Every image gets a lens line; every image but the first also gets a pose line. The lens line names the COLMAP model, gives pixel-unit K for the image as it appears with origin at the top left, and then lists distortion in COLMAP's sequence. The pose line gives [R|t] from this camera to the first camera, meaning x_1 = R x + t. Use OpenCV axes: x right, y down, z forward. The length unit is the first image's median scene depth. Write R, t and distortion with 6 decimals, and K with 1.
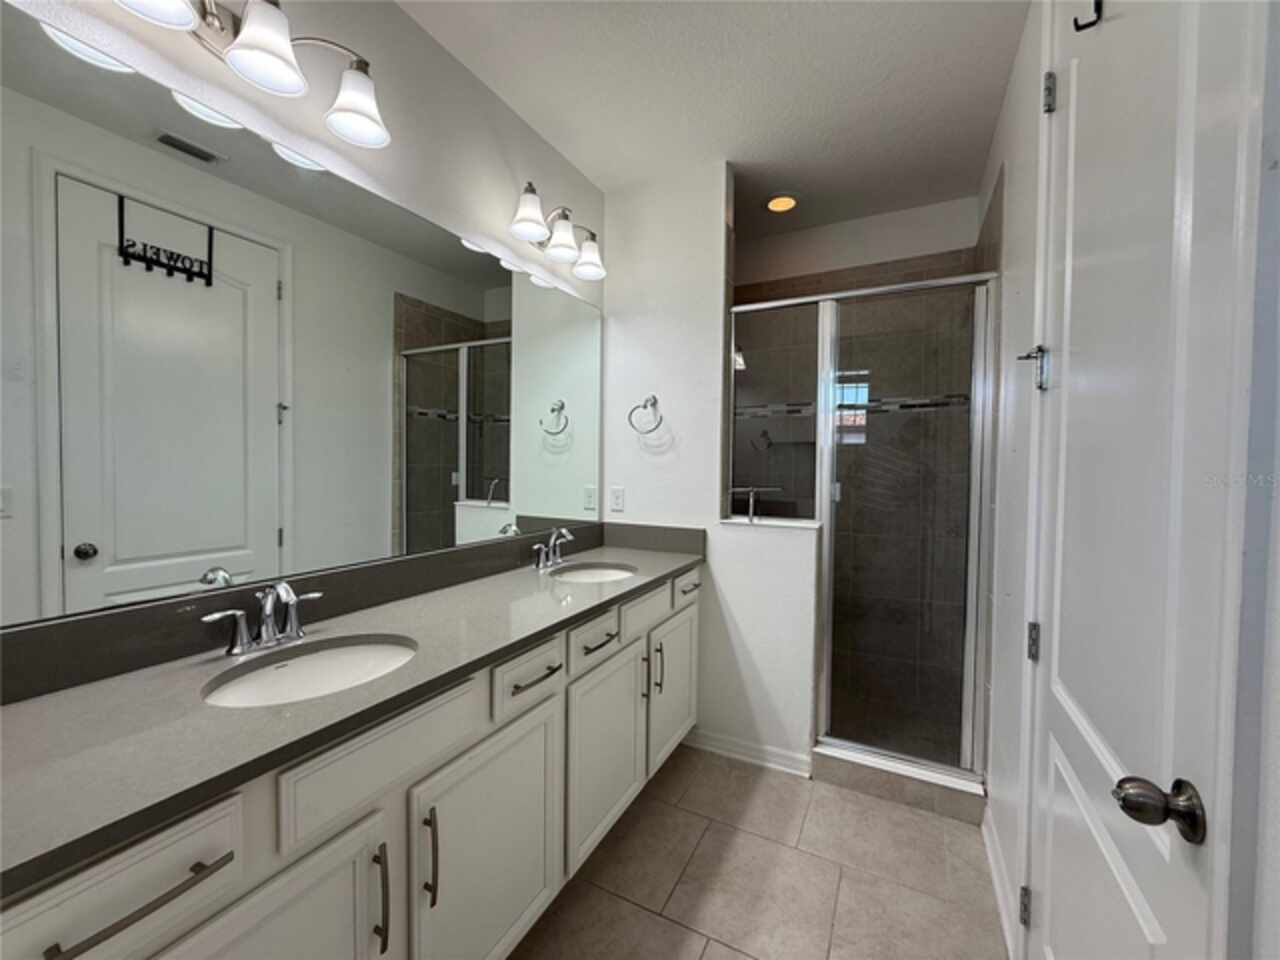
lens RADIAL K [[514.8, 0, 627.1], [0, 514.8, 477.8], [0, 0, 1]] dist [0.000498, -0.000278]
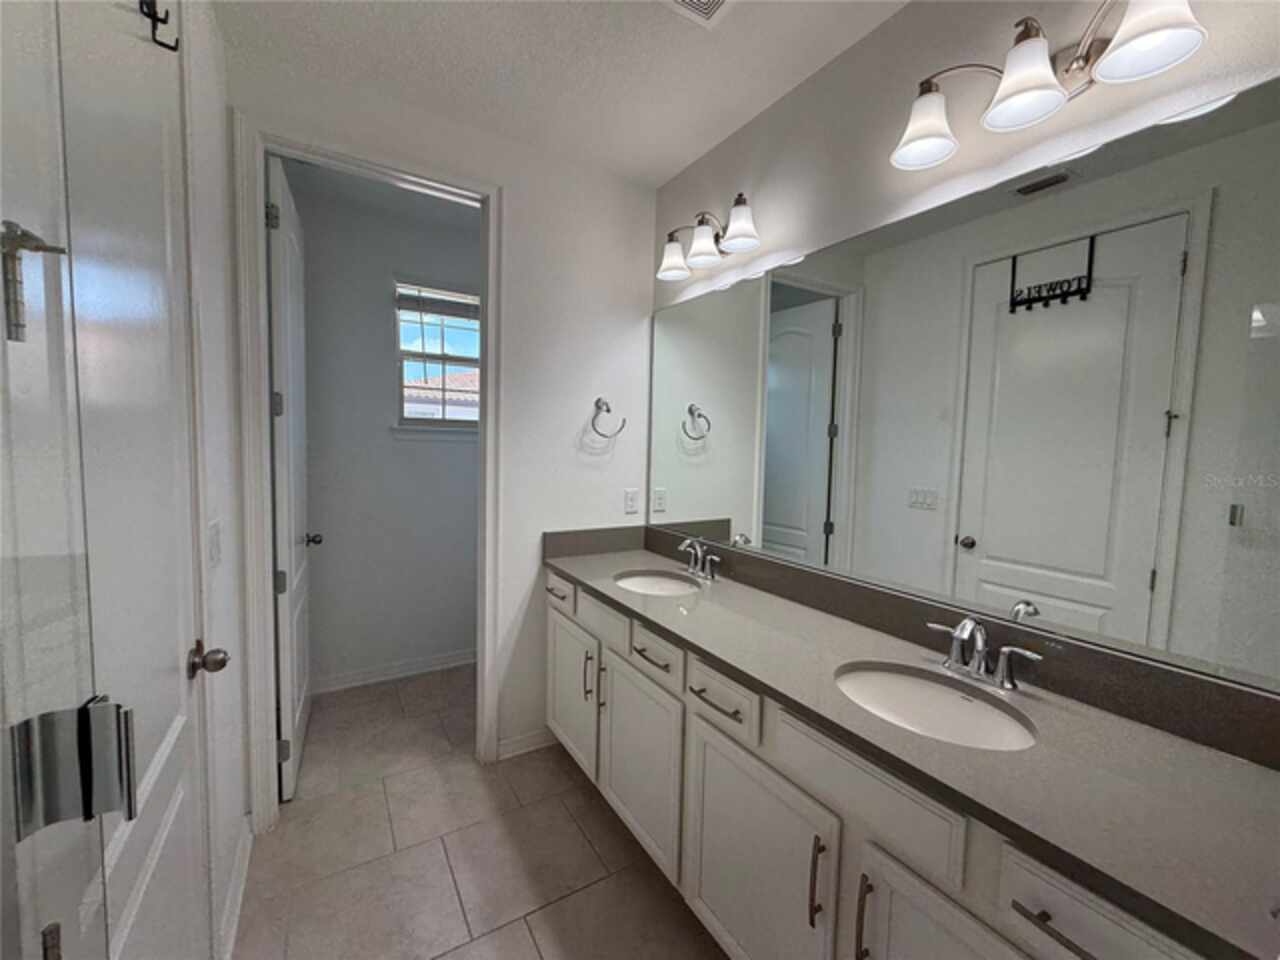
lens RADIAL K [[537.8, 0, 692.1], [0, 537.8, 482.0], [0, 0, 1]] dist [0.000583, -0.000004]
pose [[-0.464387, 0.023589, -0.885318, 0.456892], [-0.071427, 0.995391, 0.063989, -0.044803], [0.882747, 0.092951, -0.460562, 0.885505]]
